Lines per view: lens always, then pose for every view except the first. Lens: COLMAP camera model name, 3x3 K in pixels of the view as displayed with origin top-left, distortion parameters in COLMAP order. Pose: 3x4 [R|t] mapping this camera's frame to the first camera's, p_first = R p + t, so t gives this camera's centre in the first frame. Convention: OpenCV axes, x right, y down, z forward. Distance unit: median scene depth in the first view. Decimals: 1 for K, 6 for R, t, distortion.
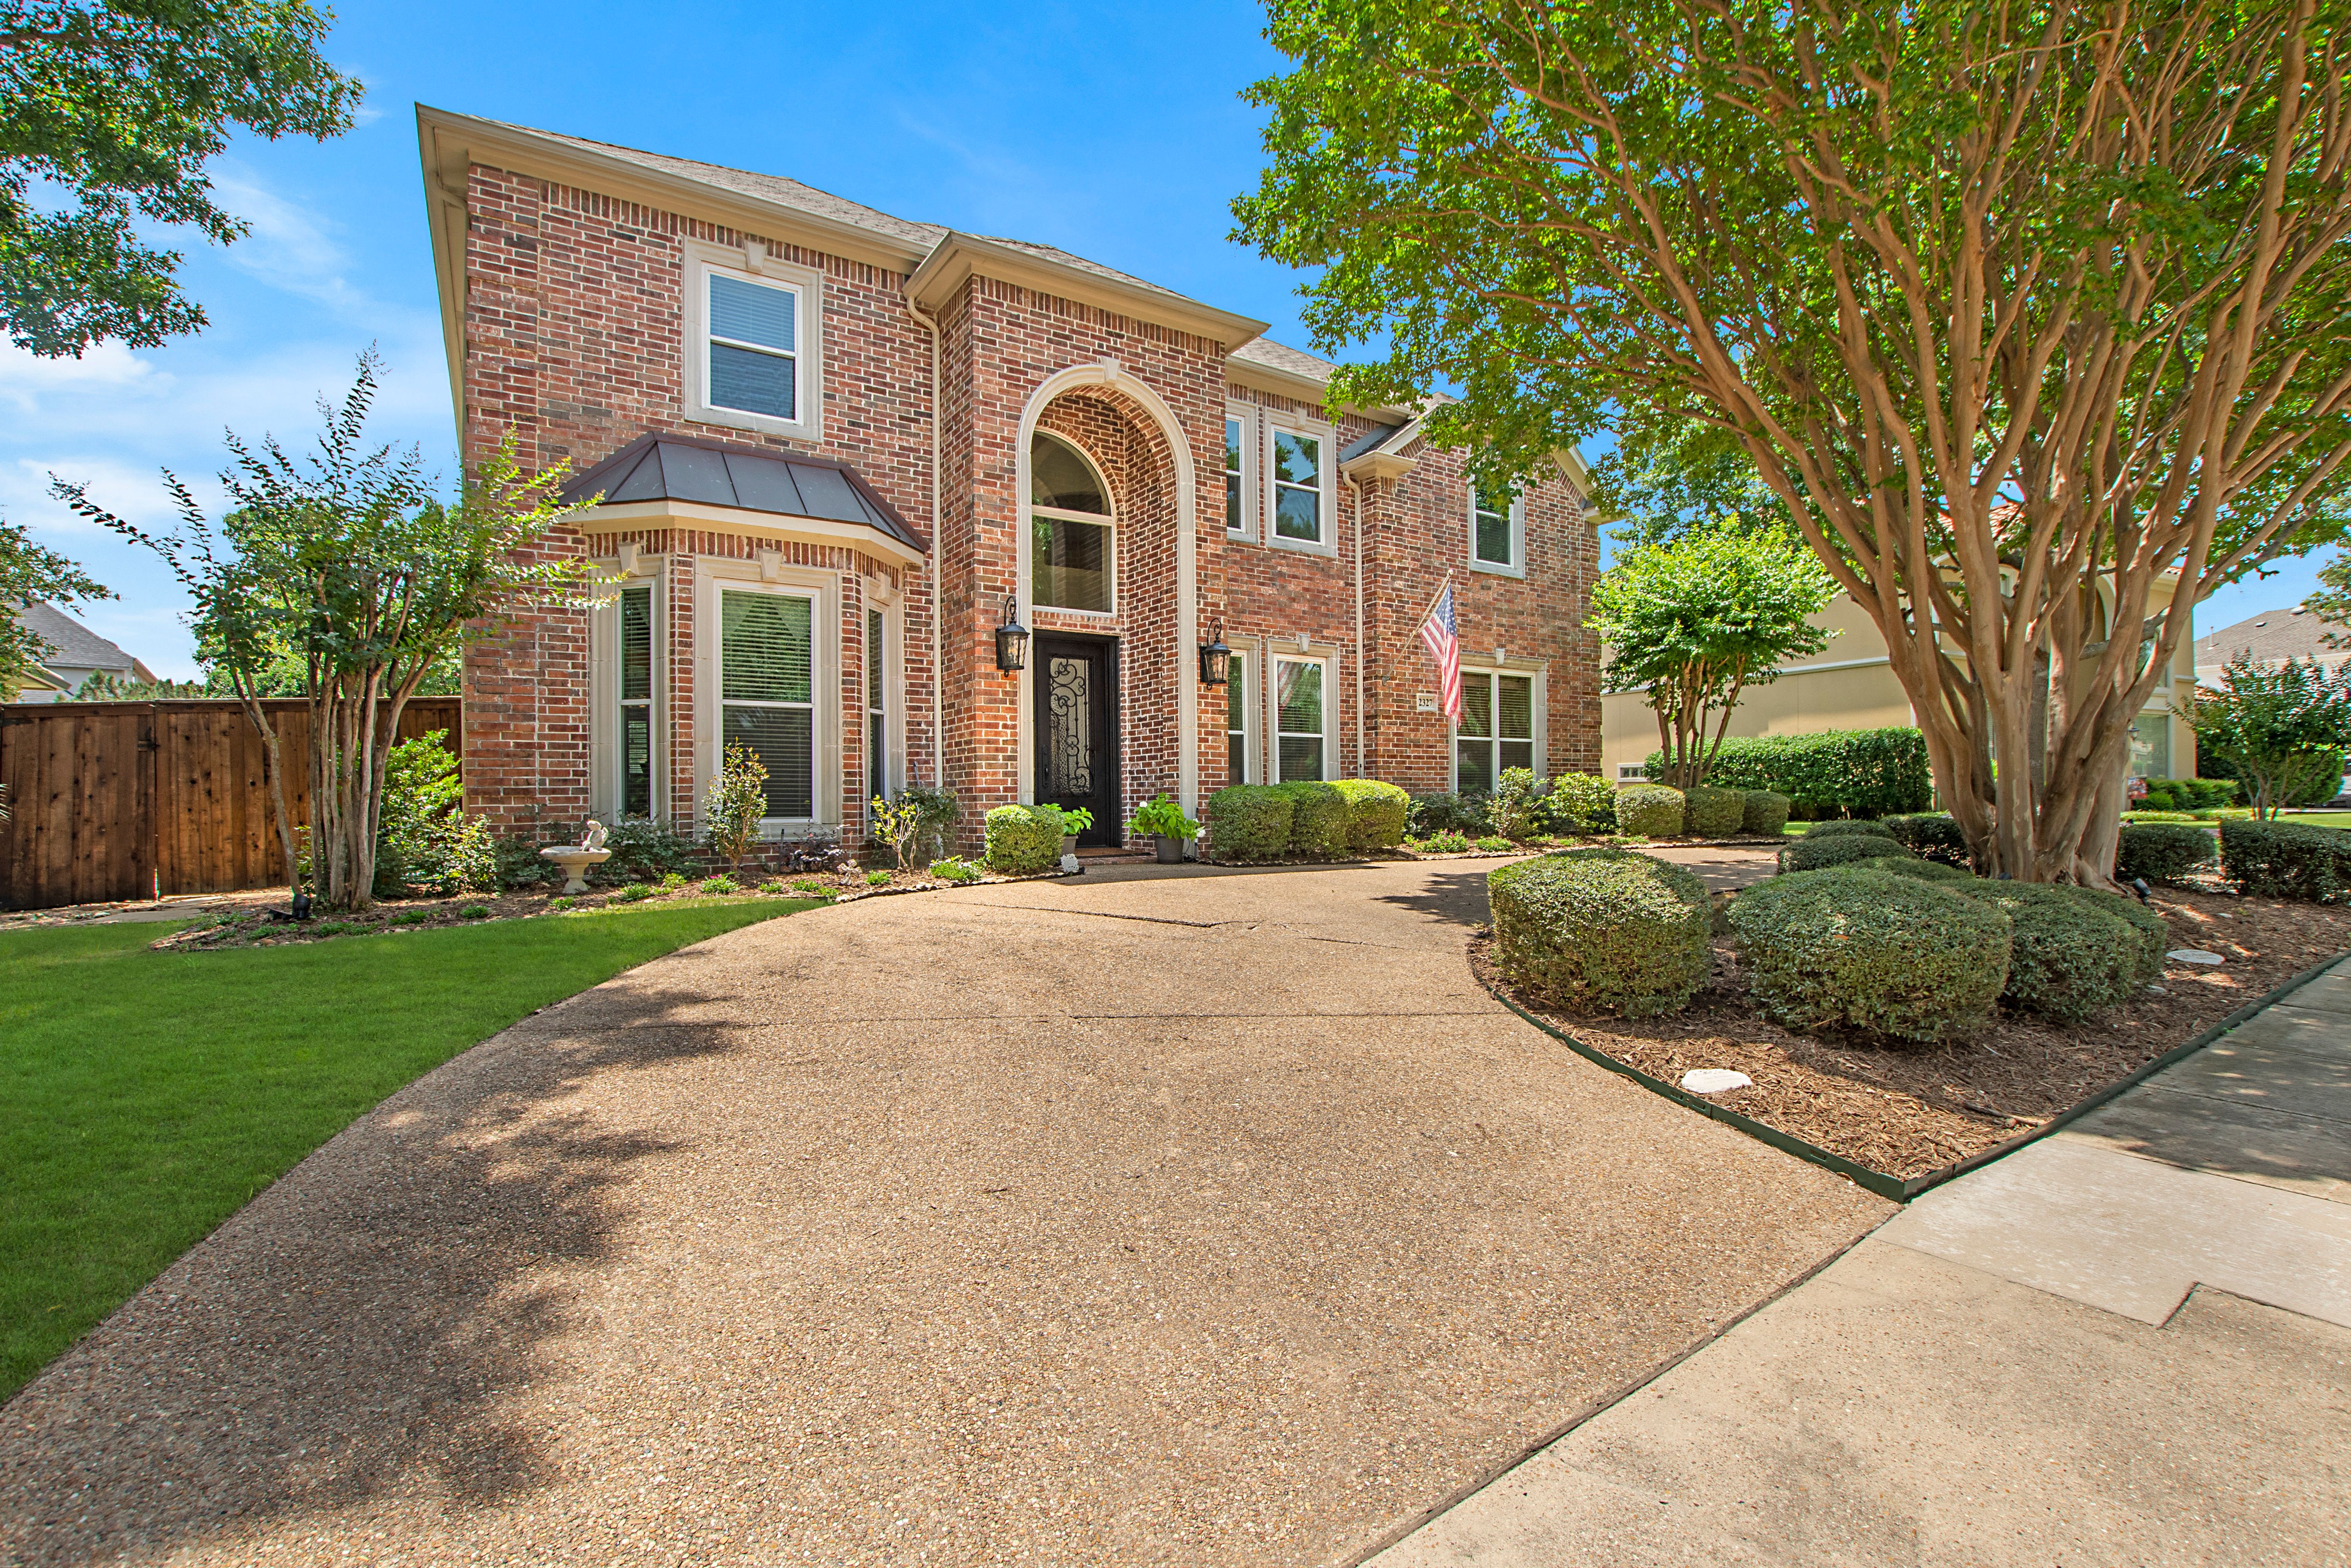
lens RADIAL K [[1033.4, 0, 1168.3], [0, 1033.4, 780.4], [0, 0, 1]] dist [-0.023215, -0.000975]
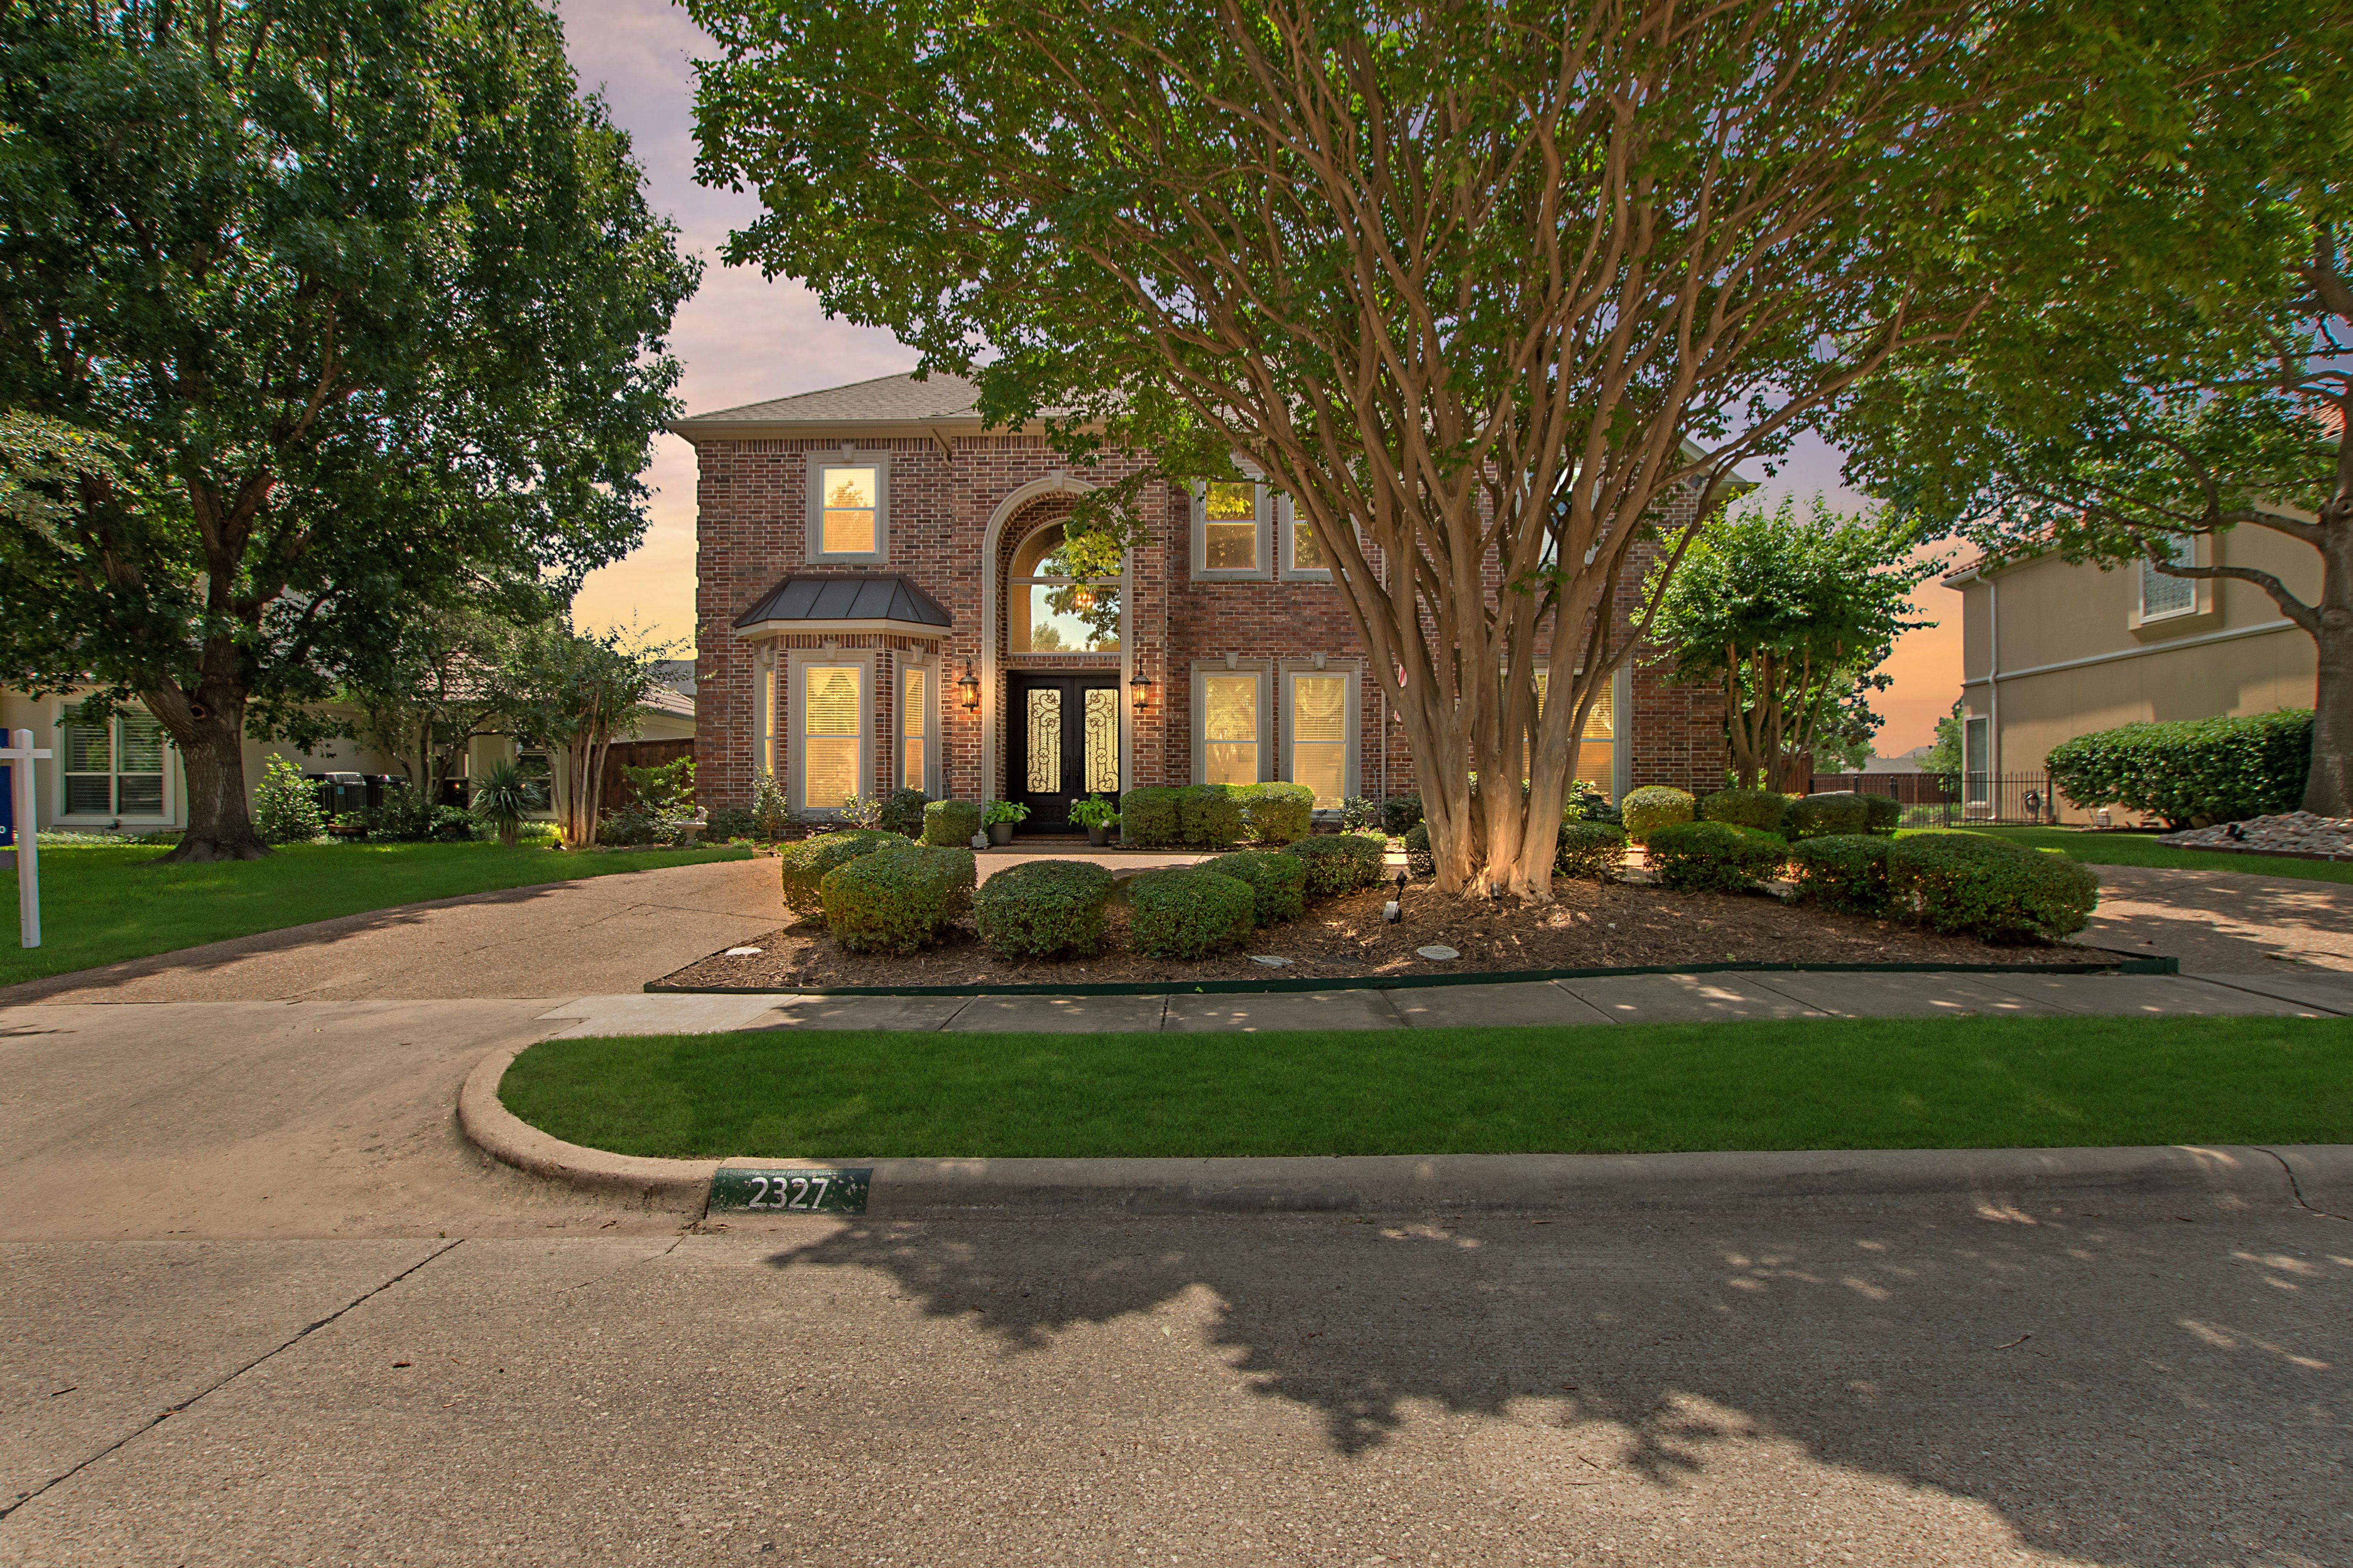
lens RADIAL K [[1034.1, 0, 1167.1], [0, 1034.1, 775.5], [0, 0, 1]] dist [-0.023215, -0.000975]
pose [[0.833458, -0.004943, -0.552560, 0.851482], [0.003247, 0.999987, -0.004048, -0.004881], [0.552573, 0.001580, 0.833463, -0.049720]]
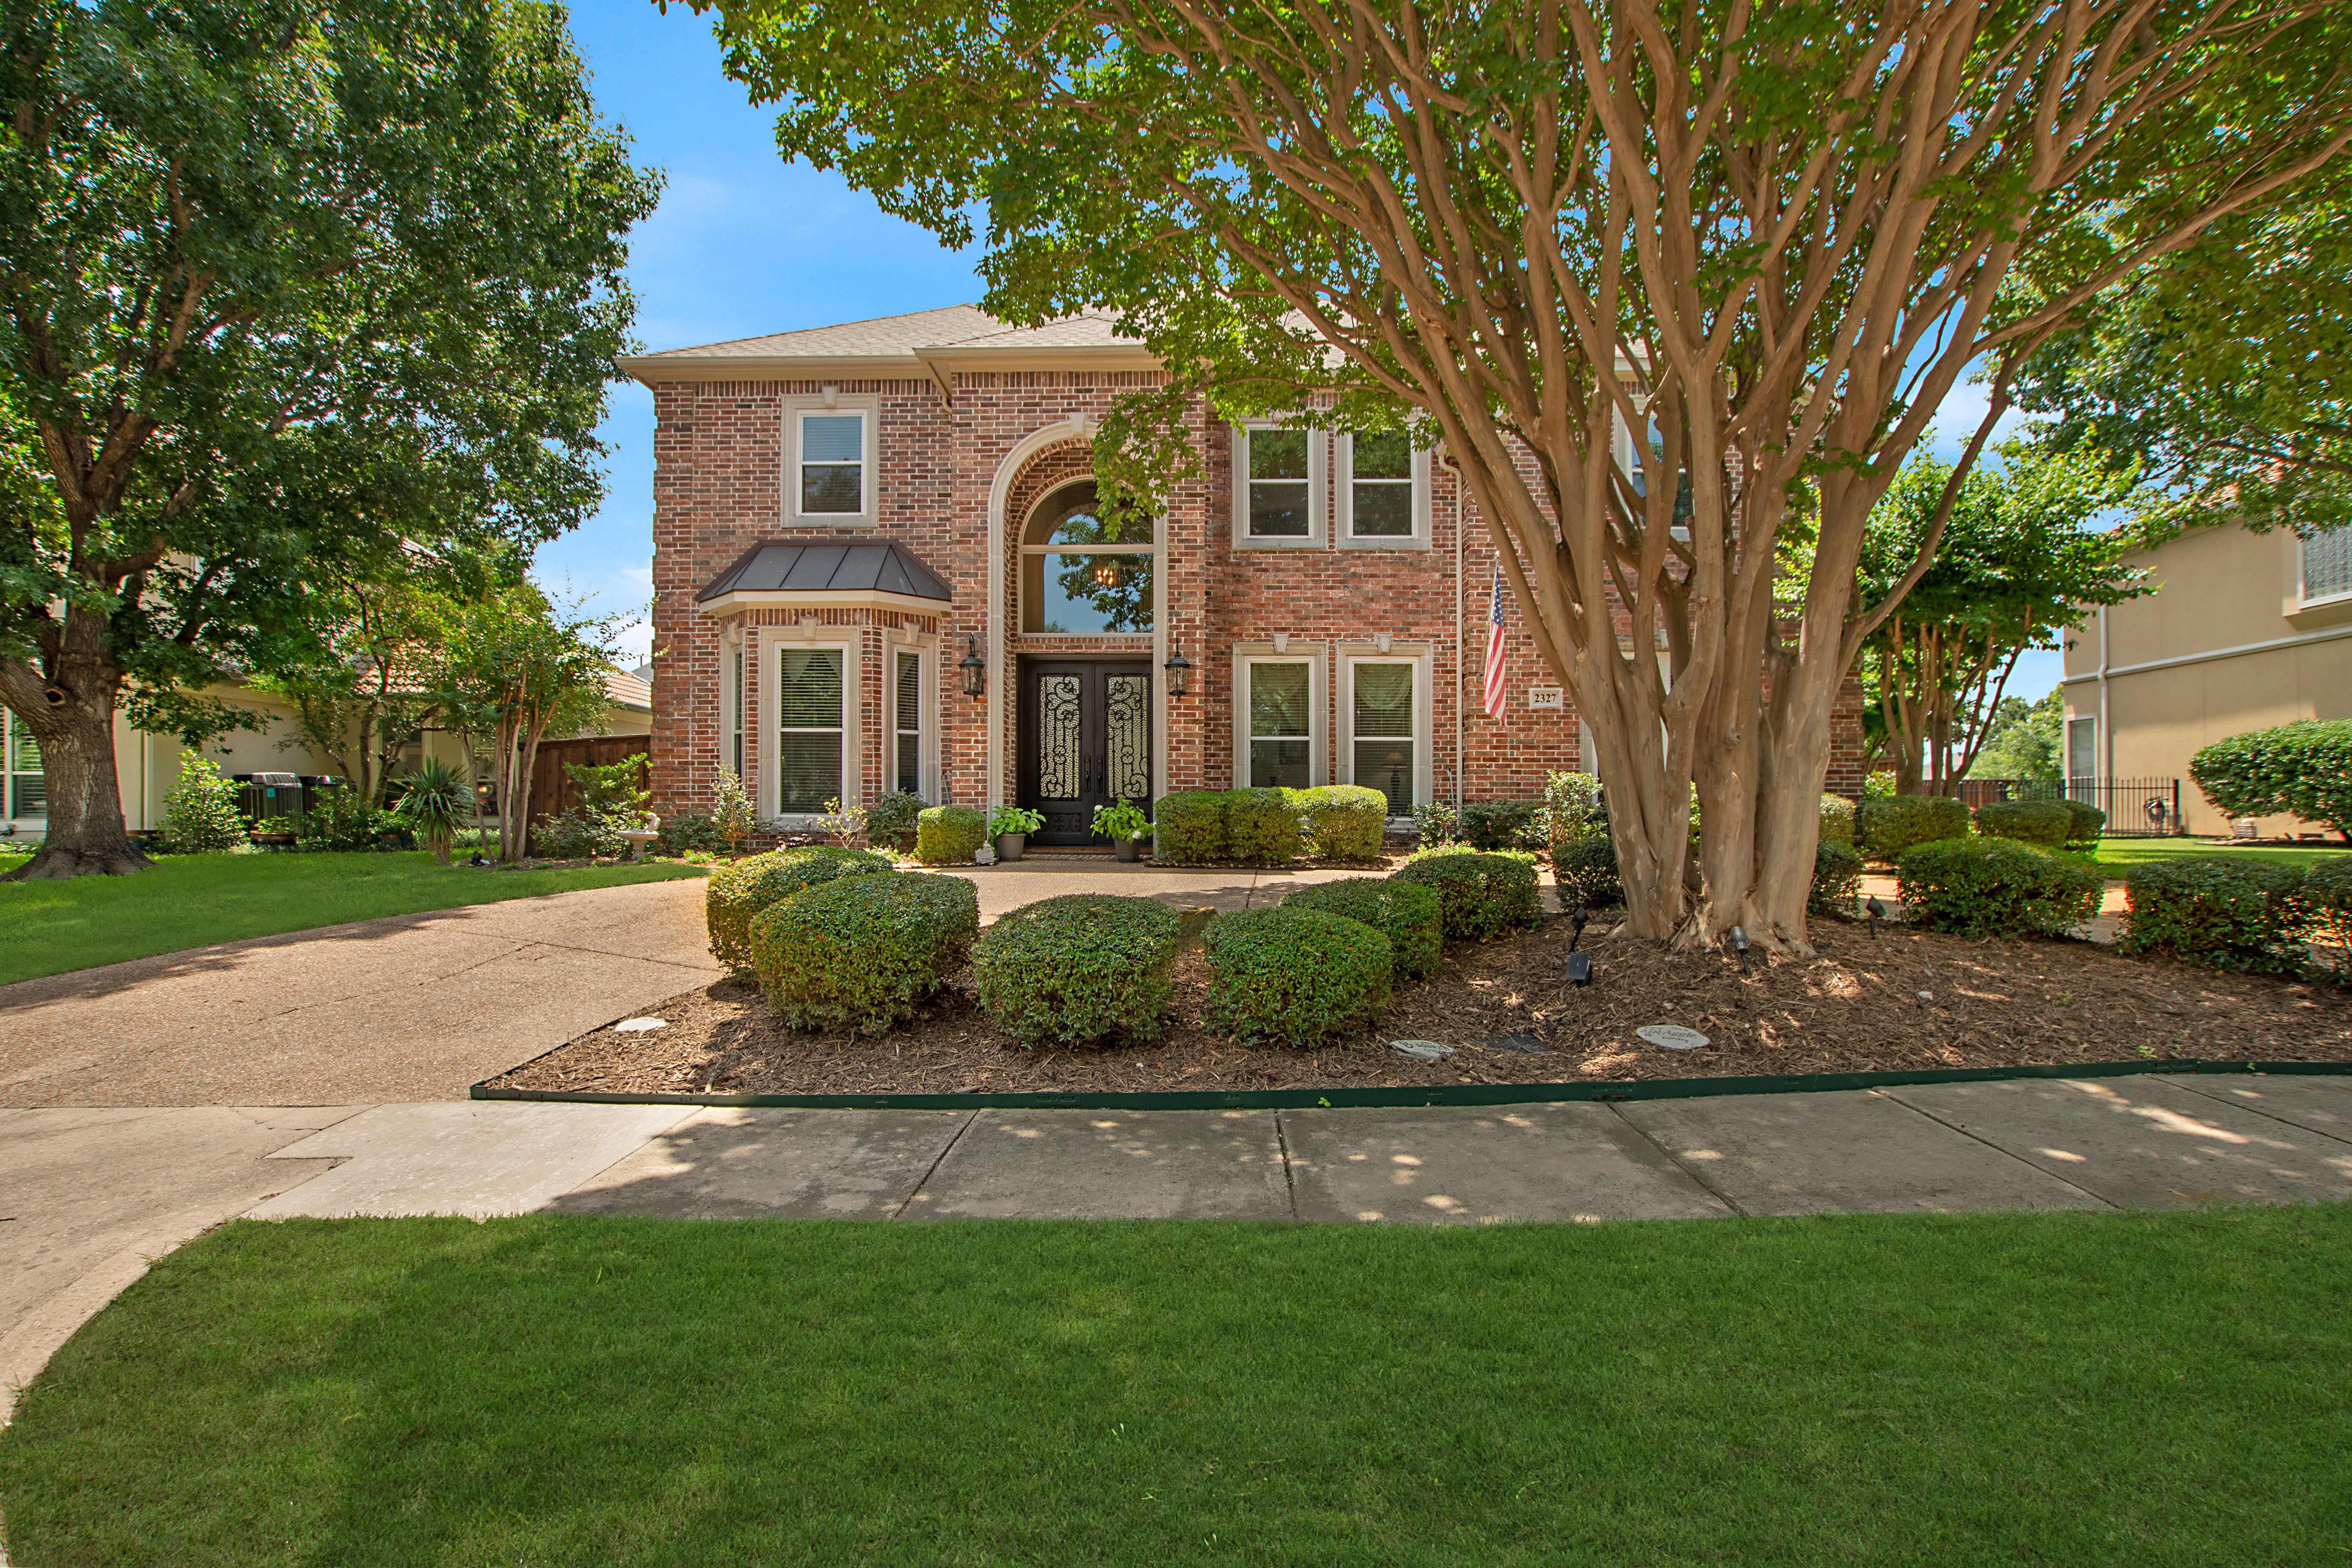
lens RADIAL K [[1033.7, 0, 1168.1], [0, 1033.7, 787.4], [0, 0, 1]] dist [-0.023215, -0.000975]
pose [[0.831092, 0.000383, -0.556135, 0.689891], [0.000821, 0.999998, 0.001915, -0.000806], [0.556135, -0.002048, 0.831090, 0.119926]]
